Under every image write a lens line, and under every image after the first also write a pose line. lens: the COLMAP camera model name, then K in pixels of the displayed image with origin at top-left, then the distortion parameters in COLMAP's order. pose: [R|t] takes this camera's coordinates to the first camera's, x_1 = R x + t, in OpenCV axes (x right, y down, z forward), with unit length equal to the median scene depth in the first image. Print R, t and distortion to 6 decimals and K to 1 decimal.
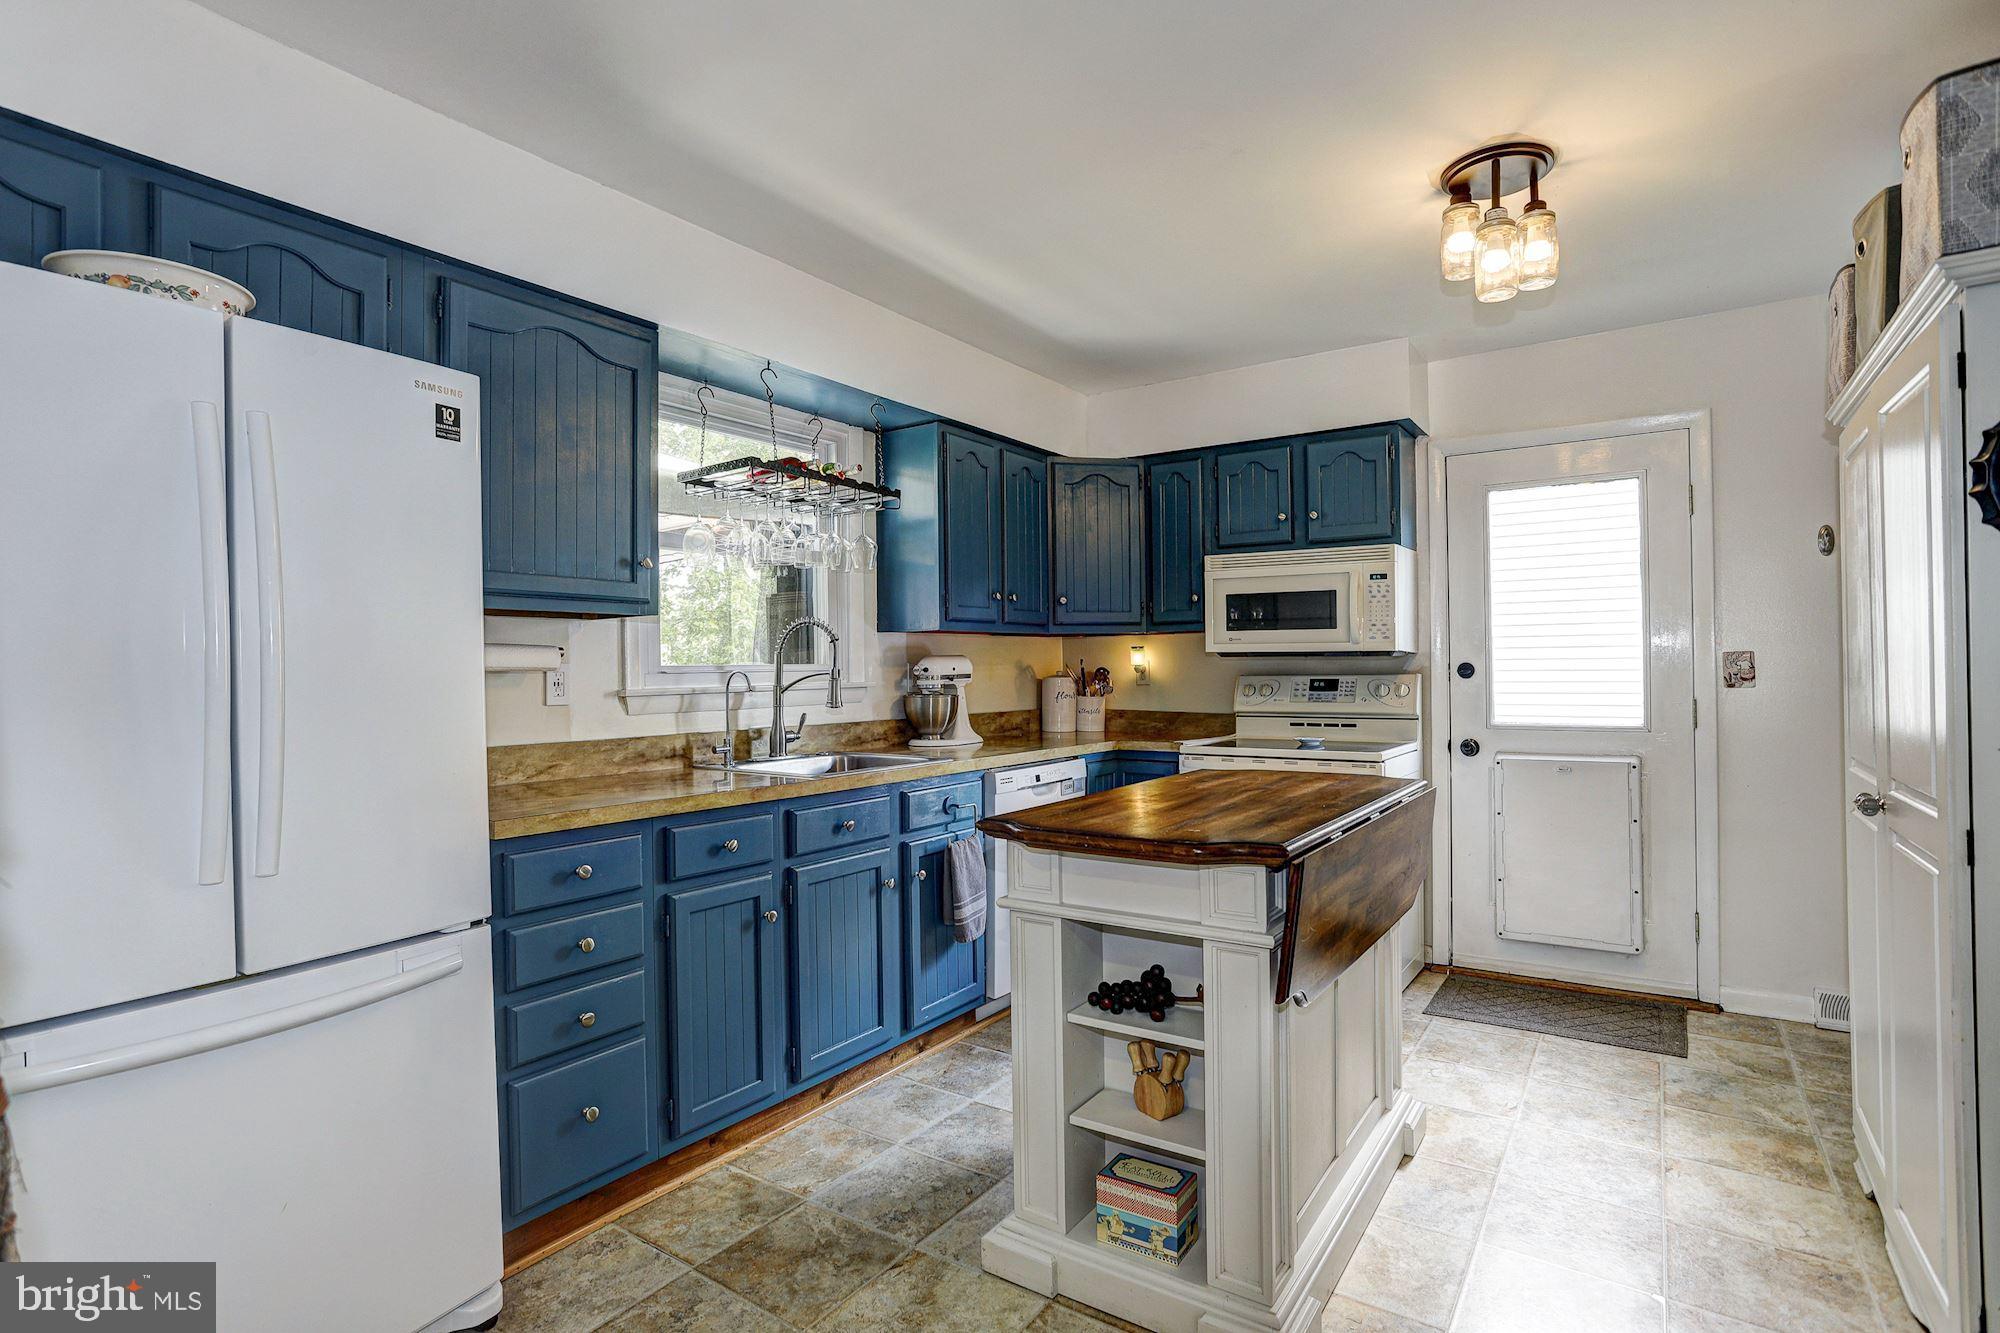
lens RADIAL K [[994.0, 0, 1001.1], [0, 994.0, 655.5], [0, 0, 1]] dist [-0.047886, 0.020979]
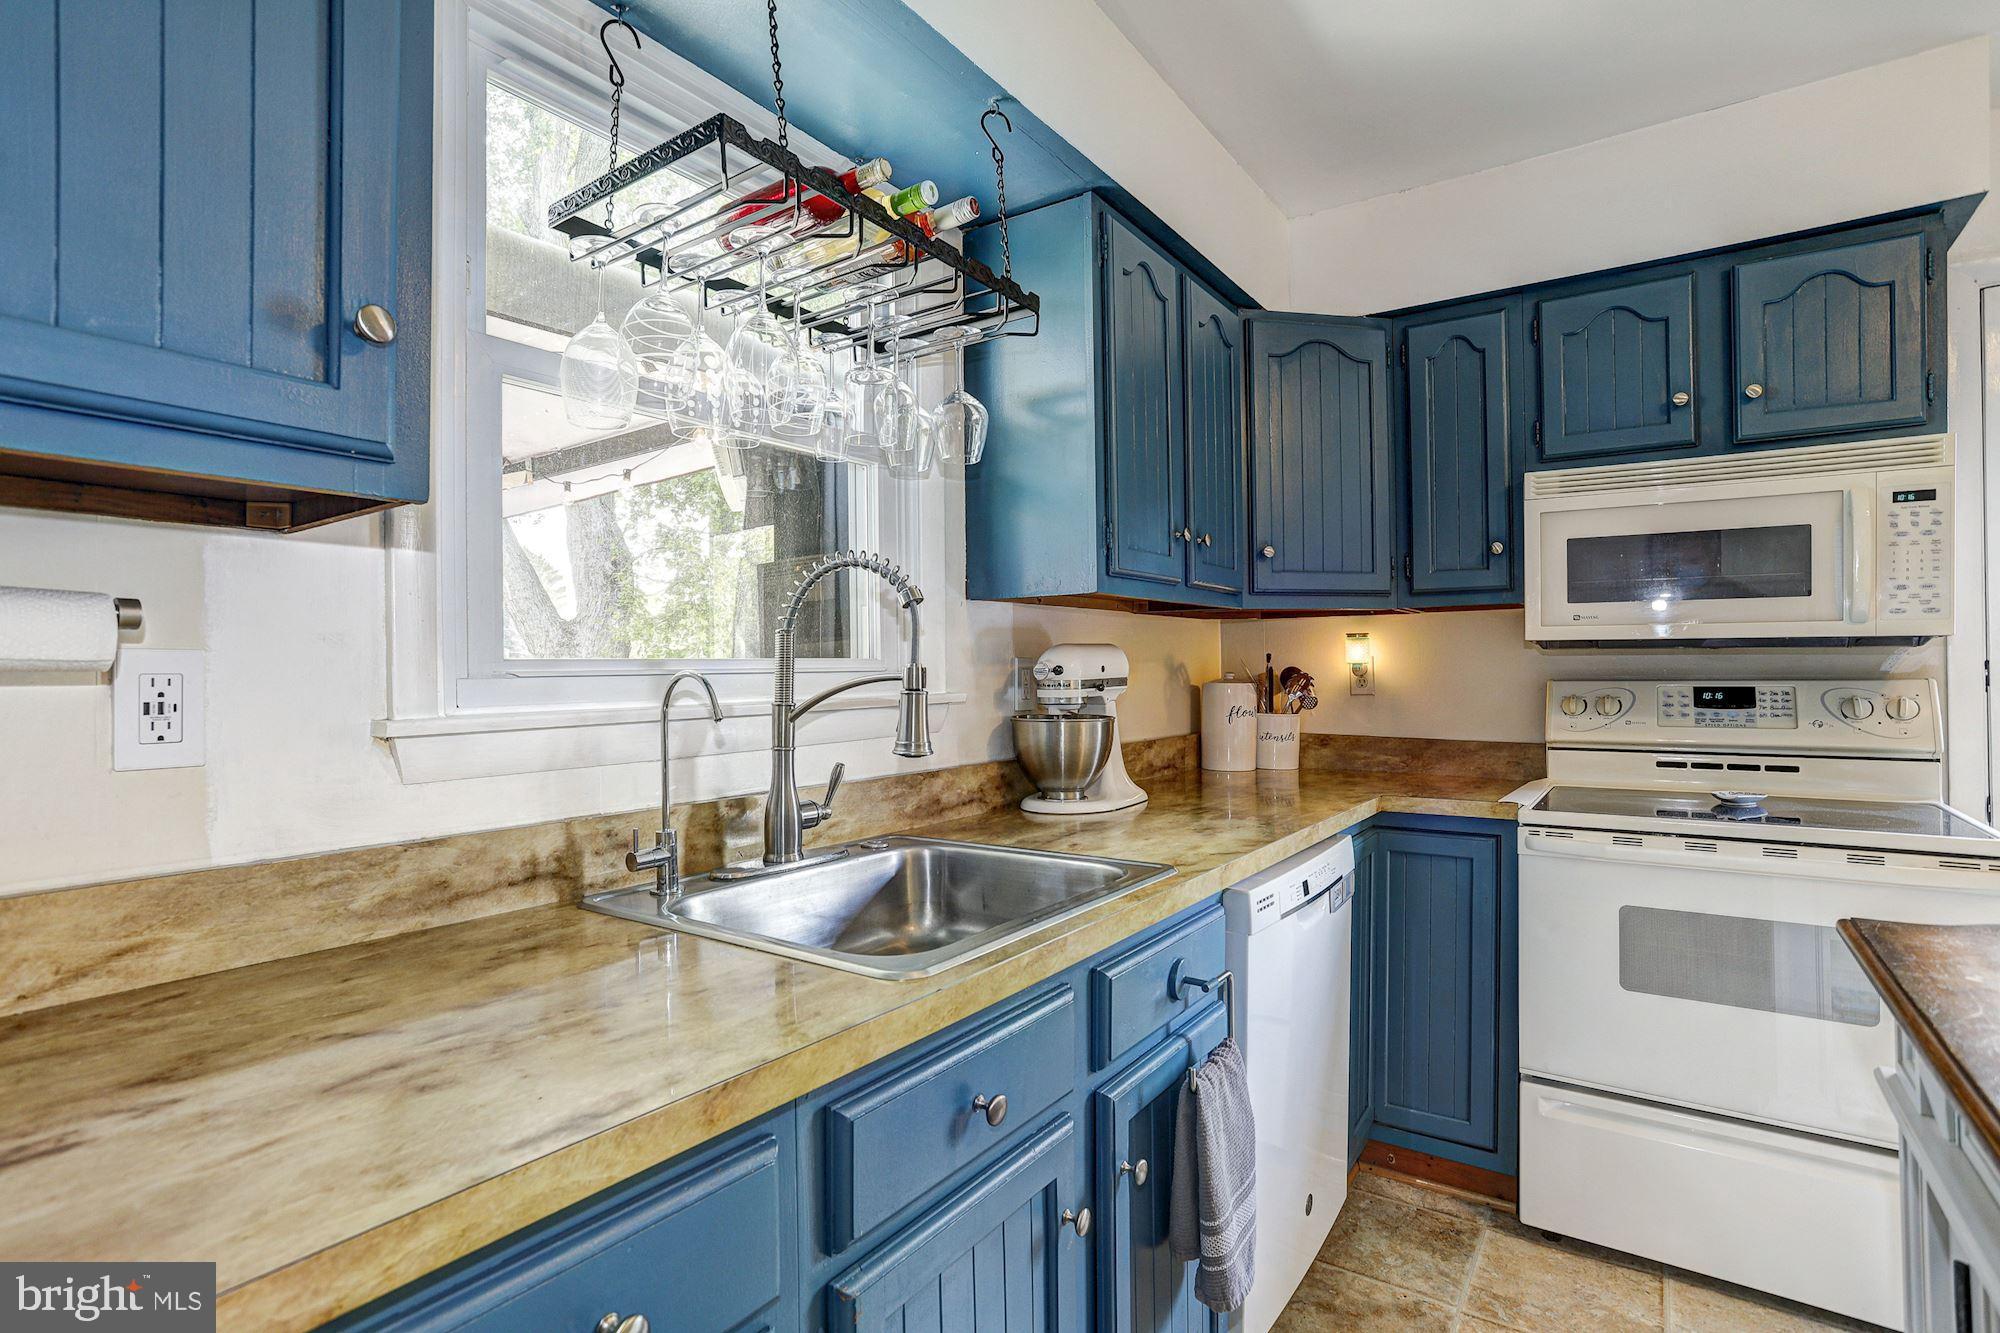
lens RADIAL K [[994.0, 0, 995.6], [0, 994.0, 664.7], [0, 0, 1]] dist [-0.047886, 0.020979]
pose [[0.999996, 0.001441, 0.002295, -0.126774], [-0.001457, 0.999976, 0.006837, 0.009094], [-0.002285, -0.006841, 0.999974, 0.538008]]
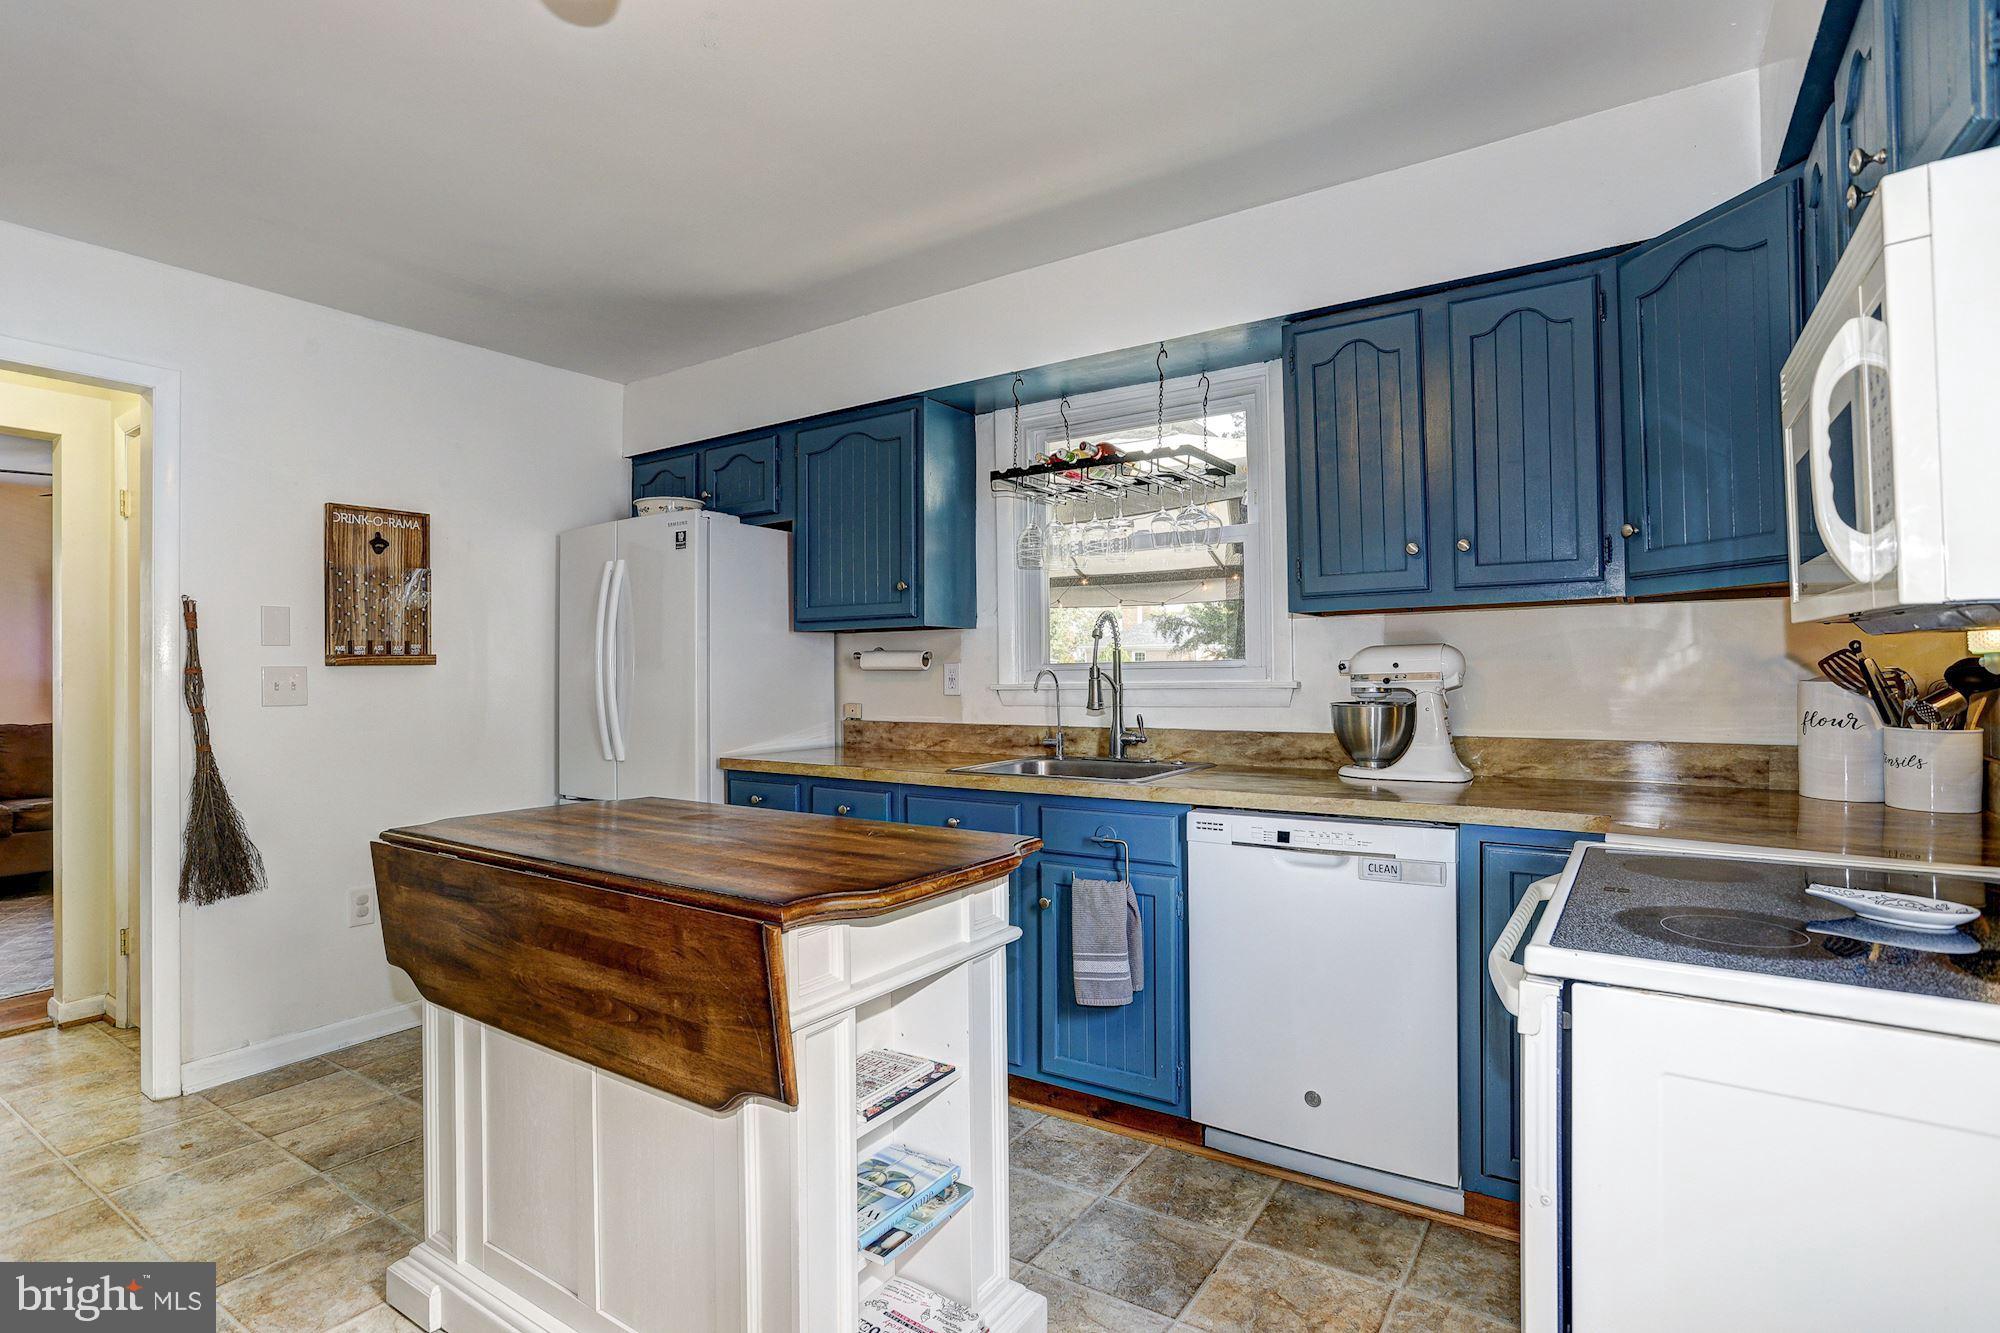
lens RADIAL K [[994.0, 0, 986.5], [0, 994.0, 653.1], [0, 0, 1]] dist [-0.047886, 0.020979]
pose [[0.001468, -0.007301, -0.999972, 0.724083], [0.024994, 0.999661, -0.007262, 0.003981], [0.999687, -0.024983, 0.001650, 0.858124]]
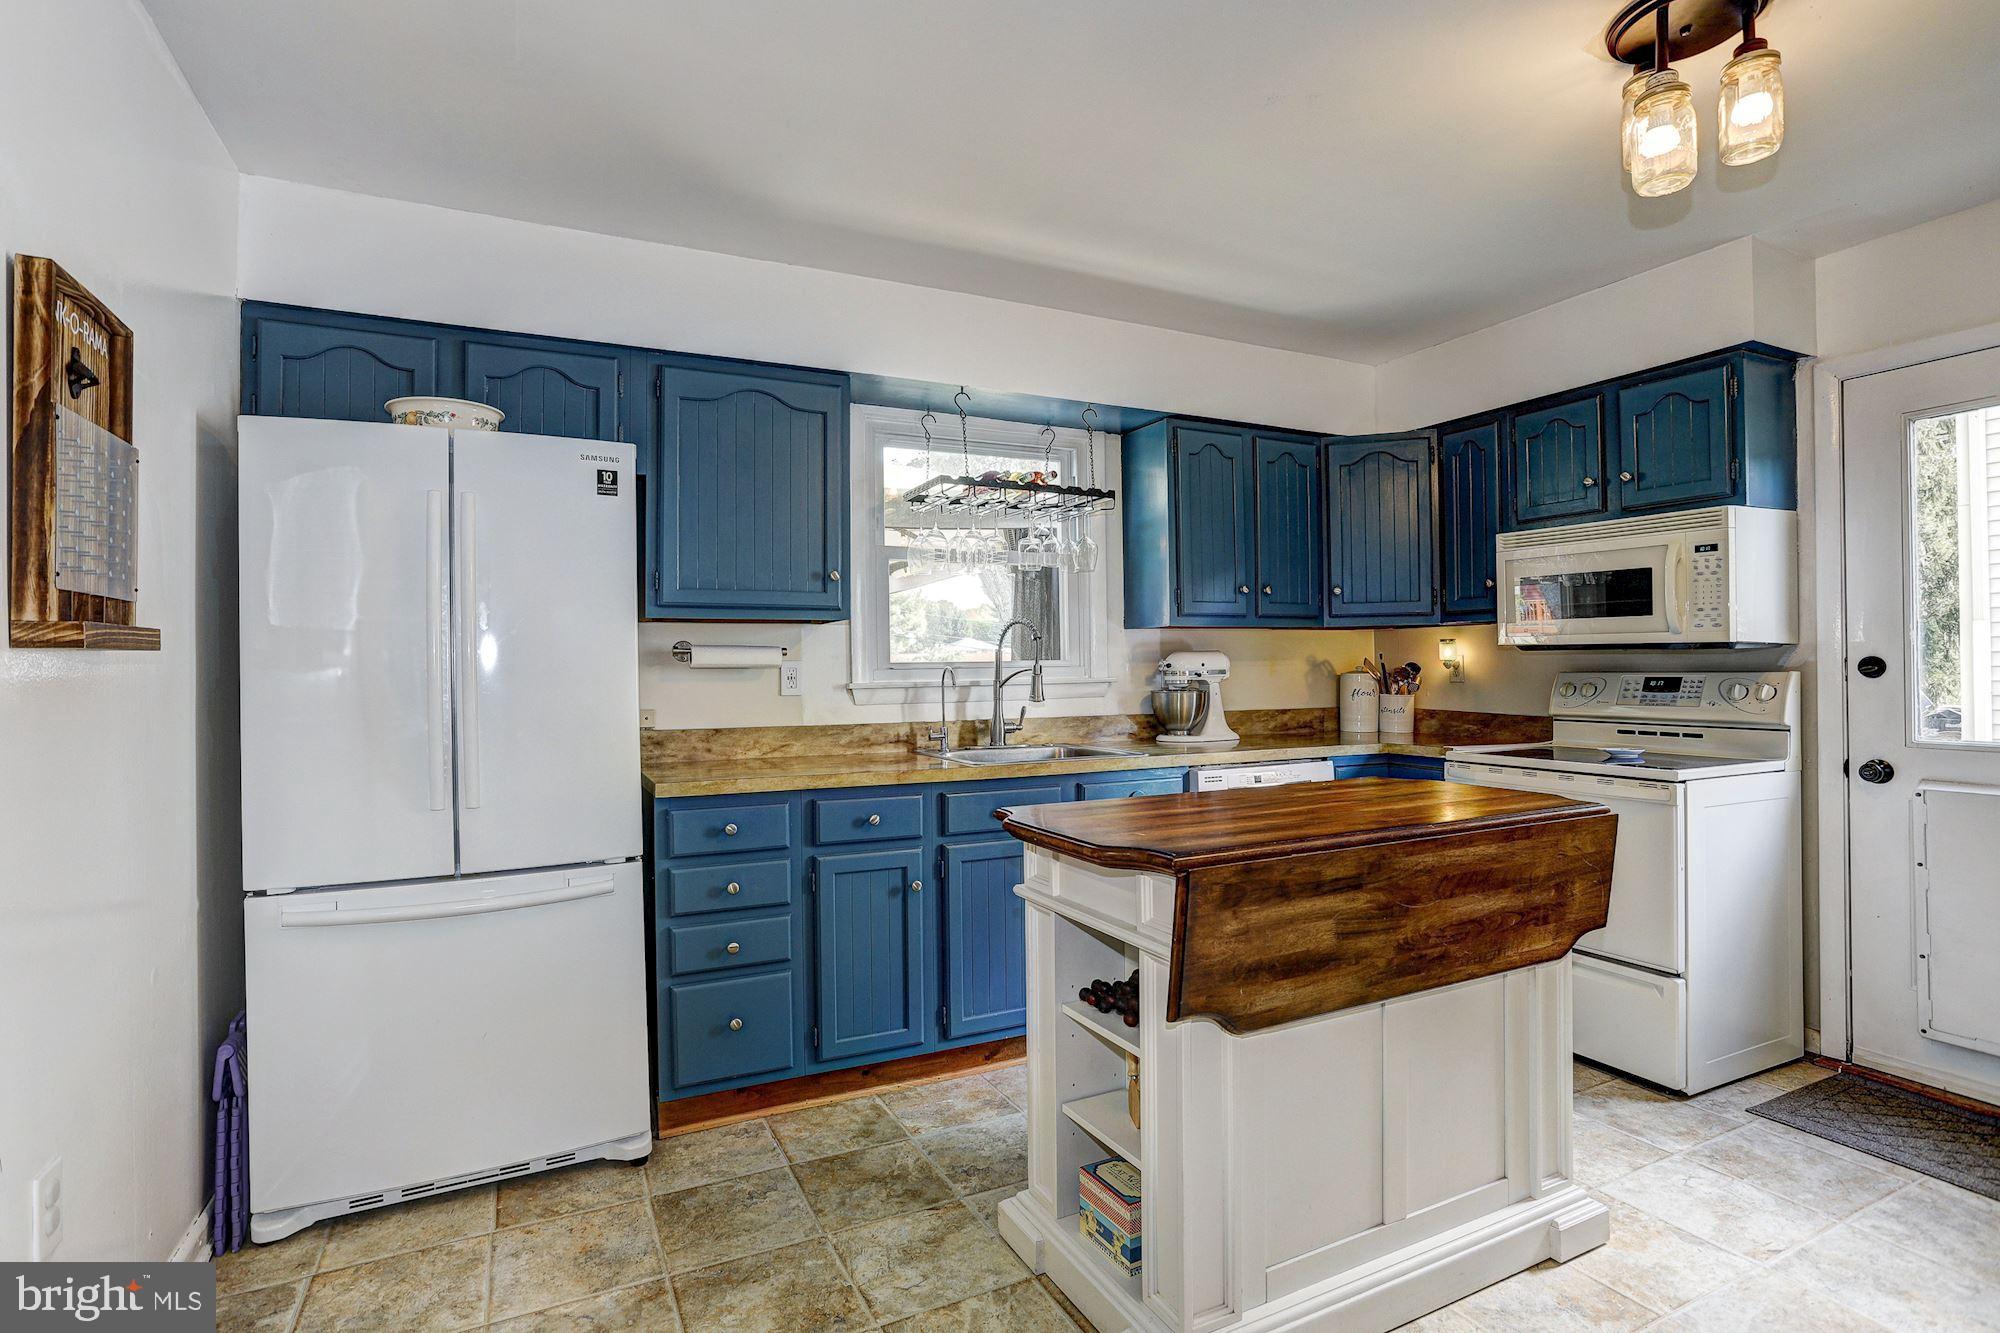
lens RADIAL K [[994.0, 0, 988.1], [0, 994.0, 657.5], [0, 0, 1]] dist [-0.047886, 0.020979]
pose [[0.869491, -0.003074, -0.493939, 0.300552], [0.007418, 0.999949, 0.006836, -0.002392], [0.493893, -0.009608, 0.869470, 0.045745]]
